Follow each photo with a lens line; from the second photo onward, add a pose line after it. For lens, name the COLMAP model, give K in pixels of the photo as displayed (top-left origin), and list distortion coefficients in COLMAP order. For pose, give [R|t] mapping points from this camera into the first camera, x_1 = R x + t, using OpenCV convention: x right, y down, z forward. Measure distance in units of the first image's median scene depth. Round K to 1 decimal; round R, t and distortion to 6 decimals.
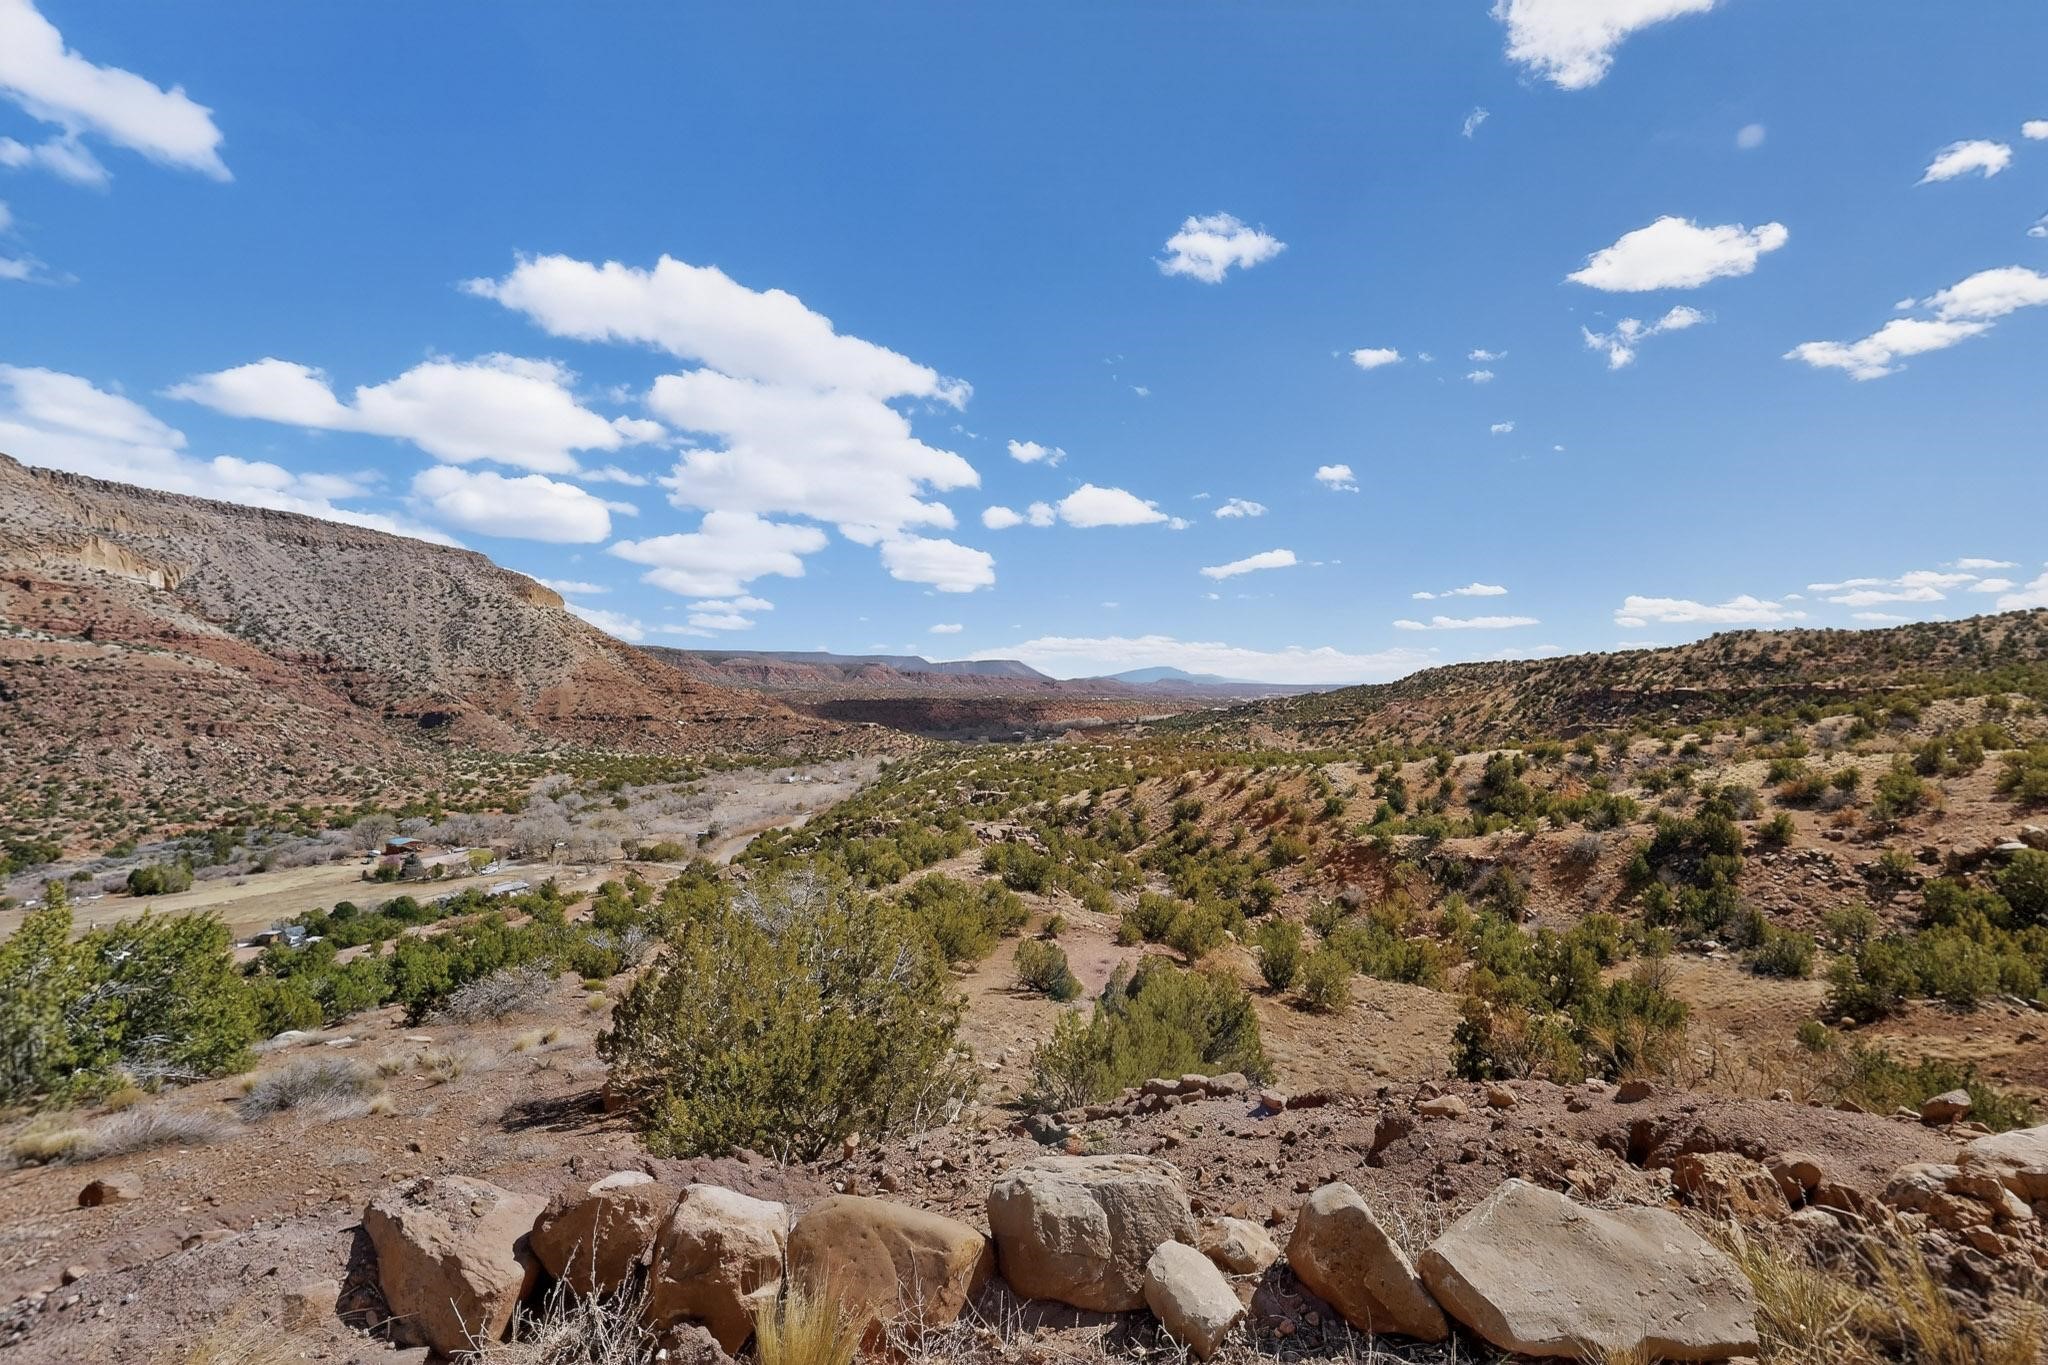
lens RADIAL K [[895.8, 0, 1024.0], [0, 895.8, 682.5], [0, 0, 1]] dist [-0.001633, 0.000716]
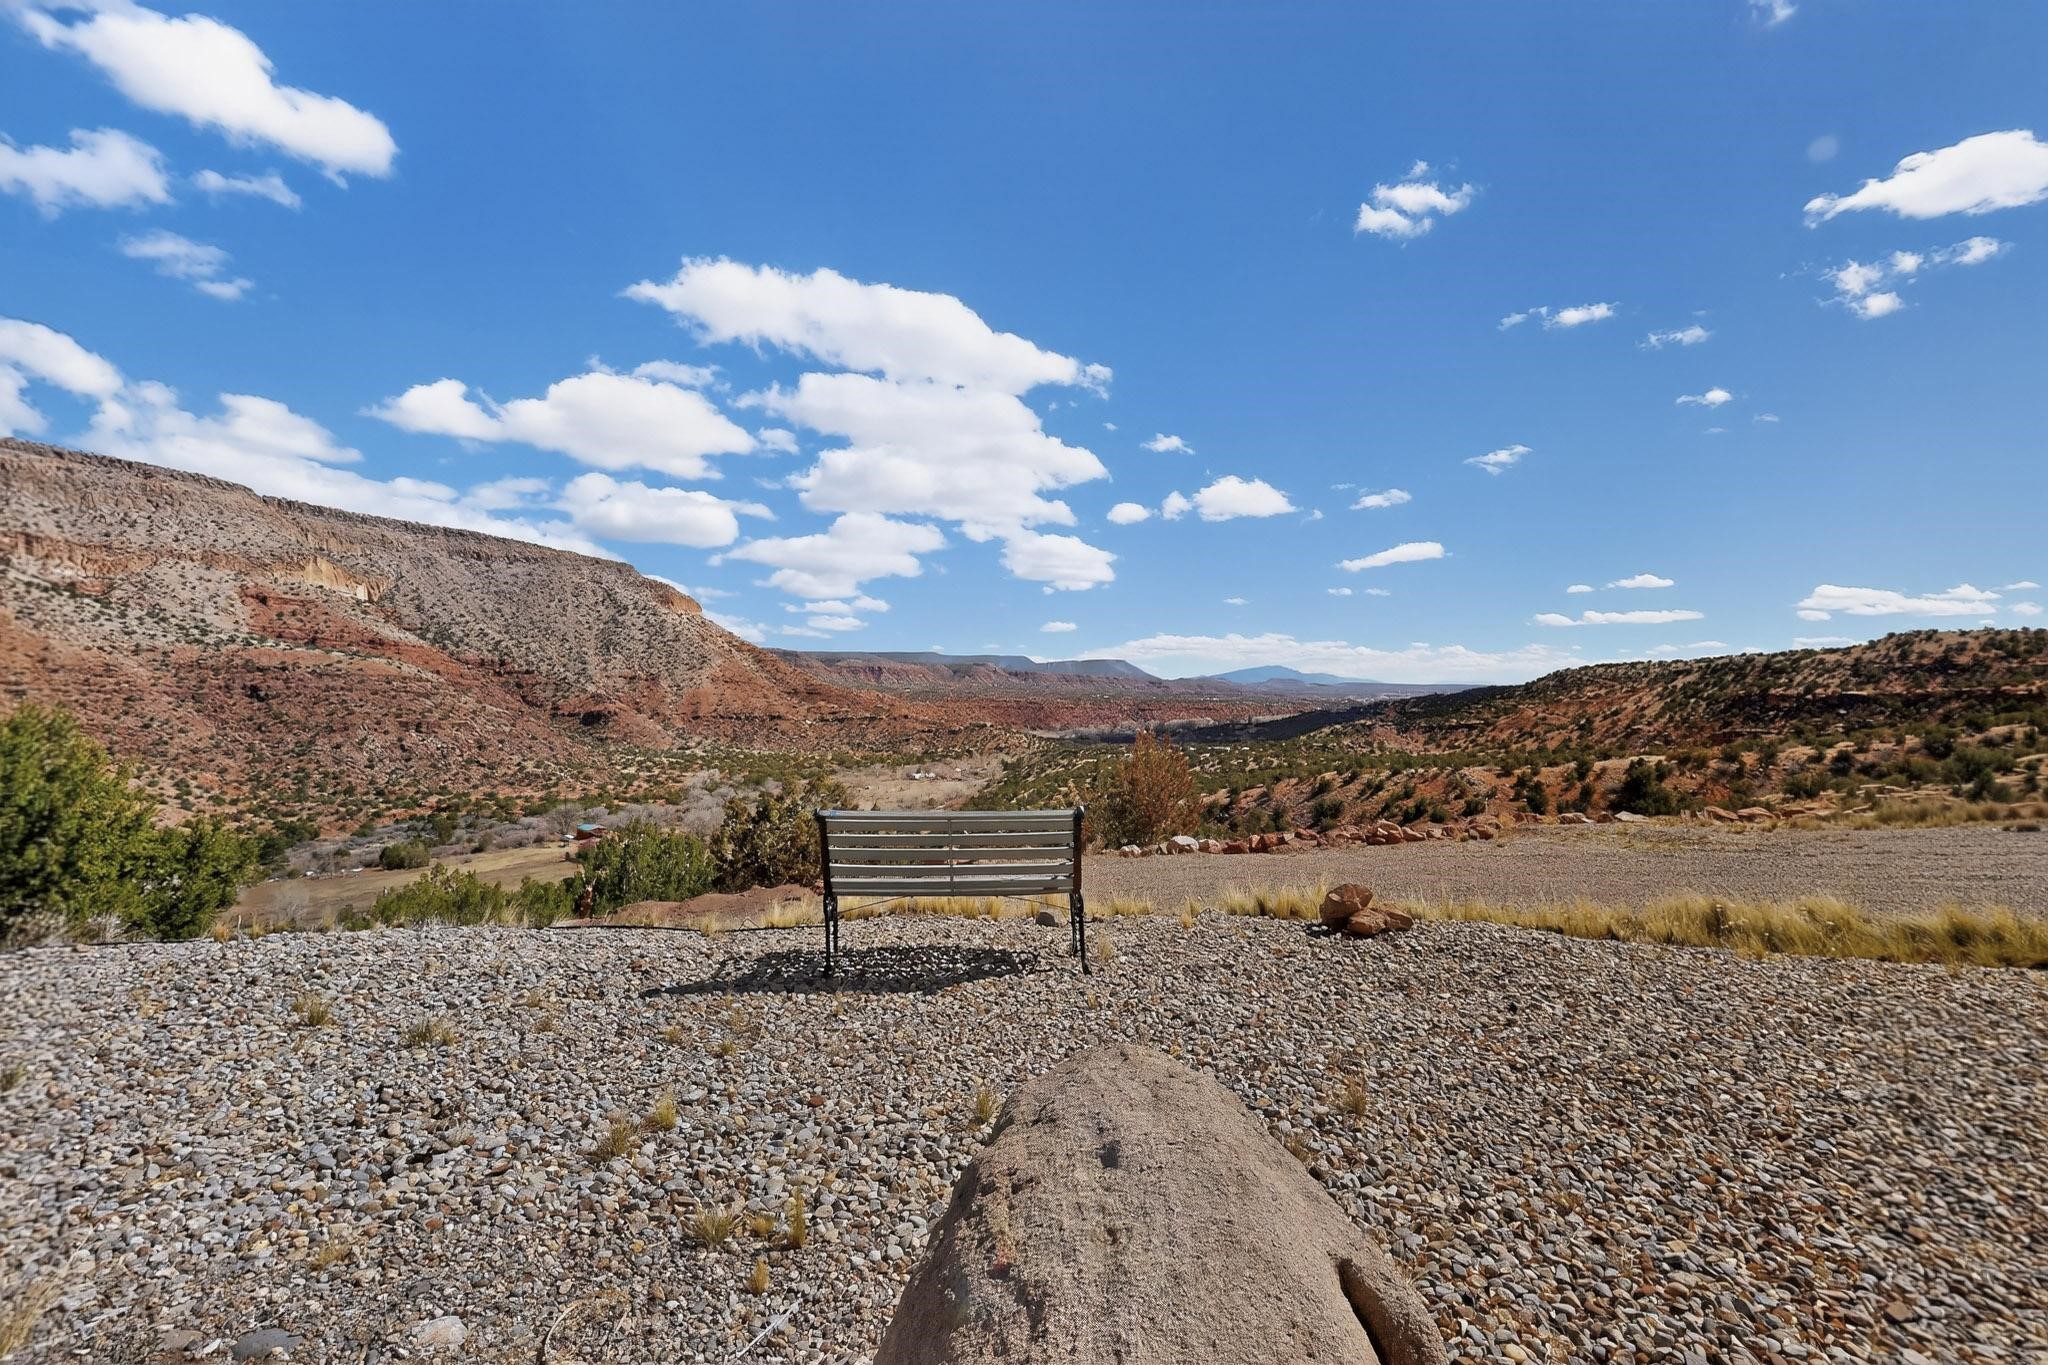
lens RADIAL K [[887.1, 0, 1024.1], [0, 887.1, 687.0], [0, 0, 1]] dist [0.009186, -0.004562]
pose [[0.992770, -0.000419, -0.120028, -0.023435], [0.001015, 0.999987, 0.004910, -0.004370], [0.120025, -0.004996, 0.992758, -0.046284]]
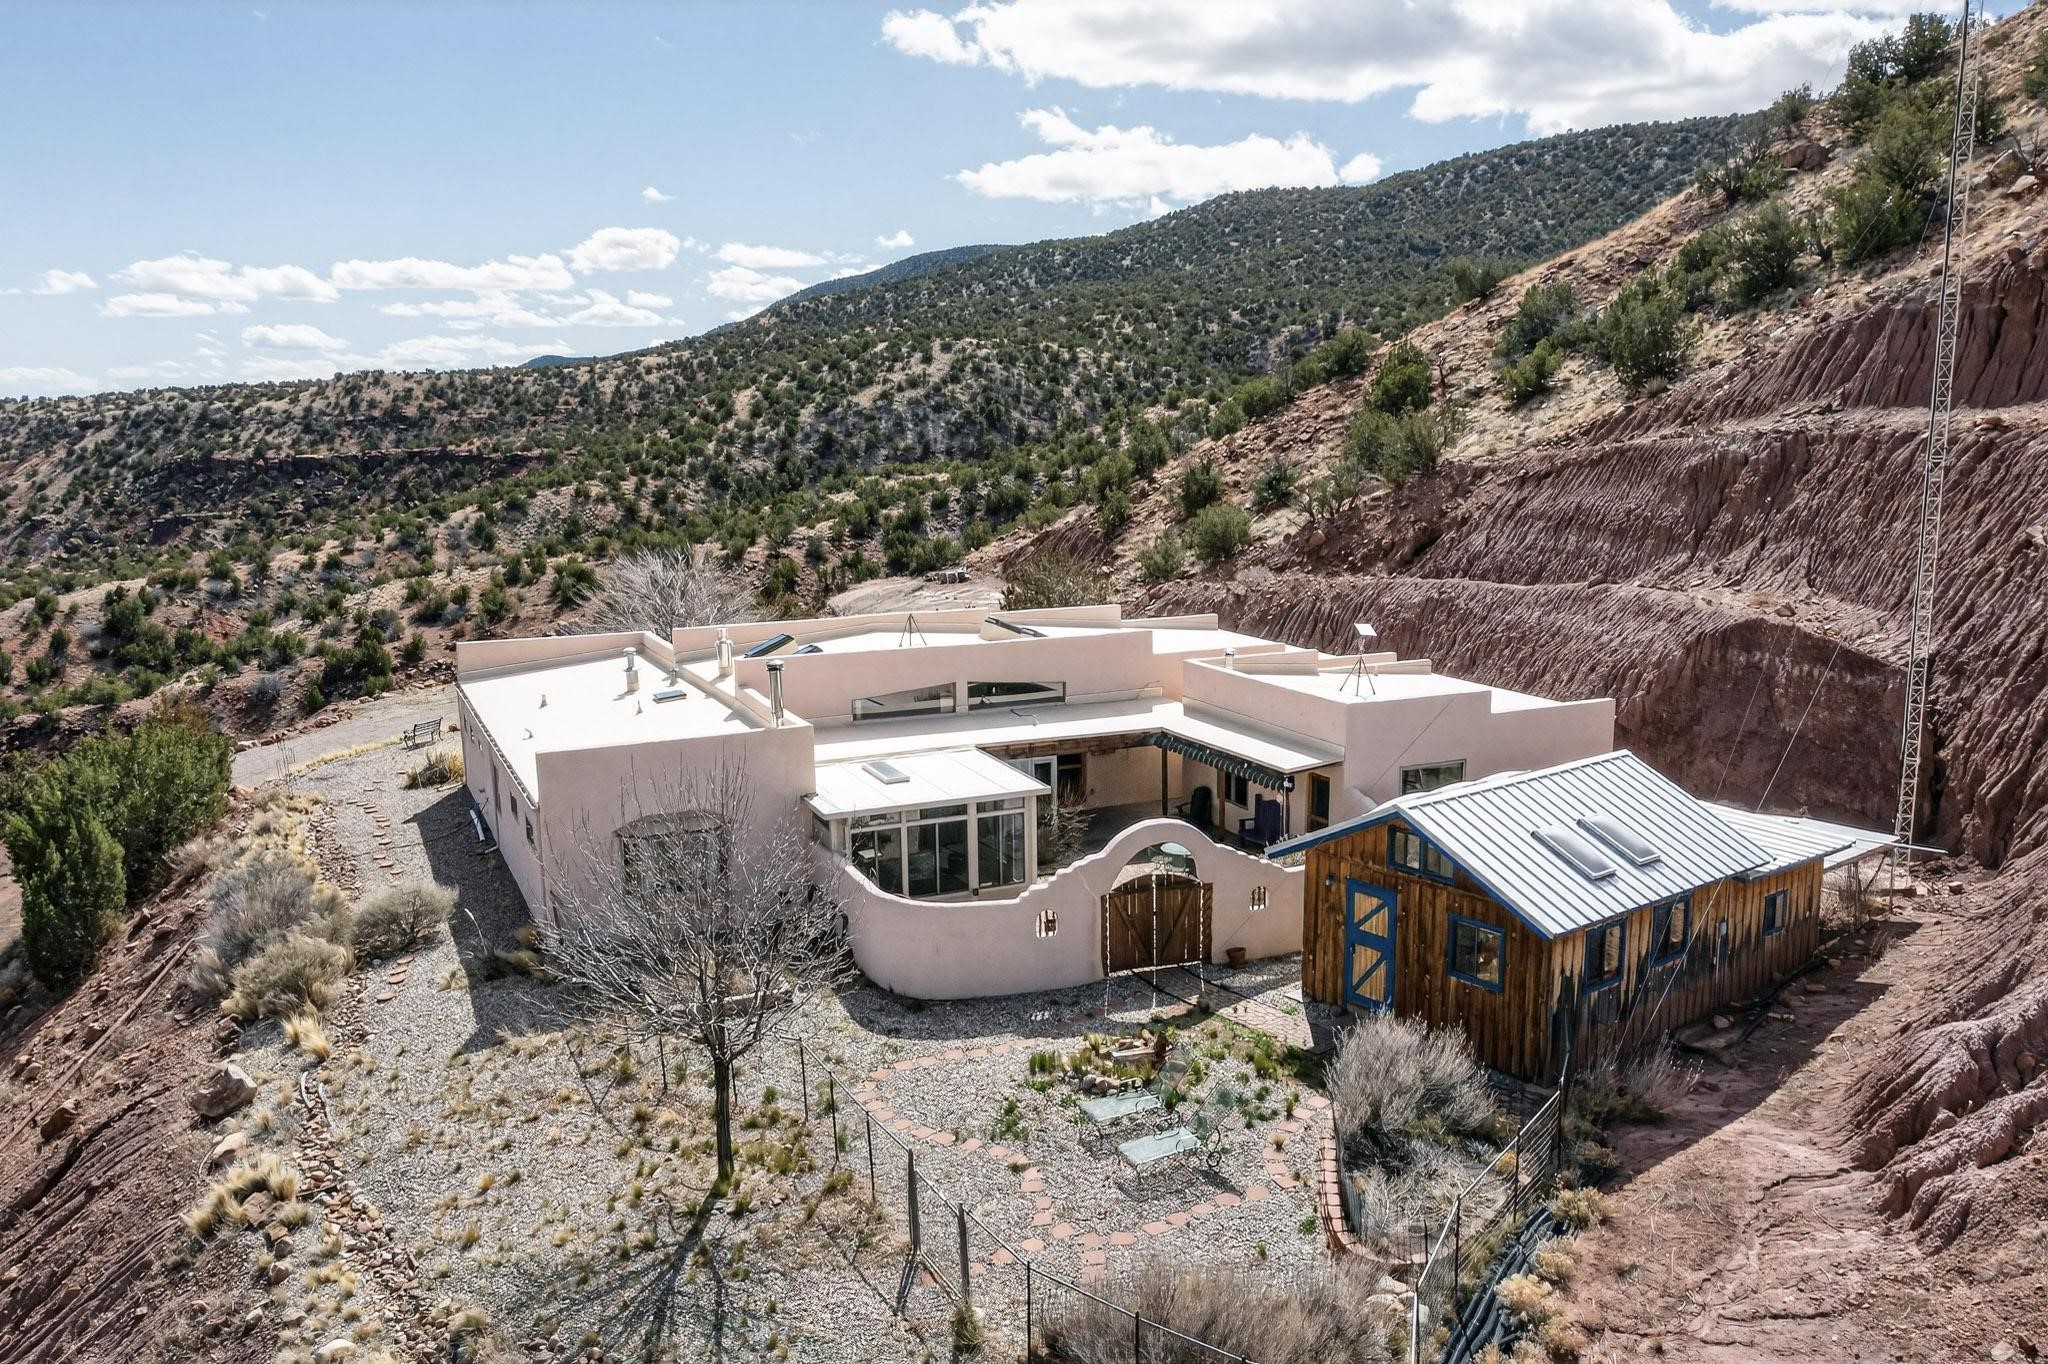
lens RADIAL K [[1621.9, 0, 1017.2], [0, 1621.9, 680.4], [0, 0, 1]] dist [-0.019371, 0.005684]
pose [[0.495851, -0.151599, 0.855073, -0.115601], [0.009917, 0.985569, 0.168985, -0.028243], [-0.868351, -0.075311, 0.490198, -0.143595]]
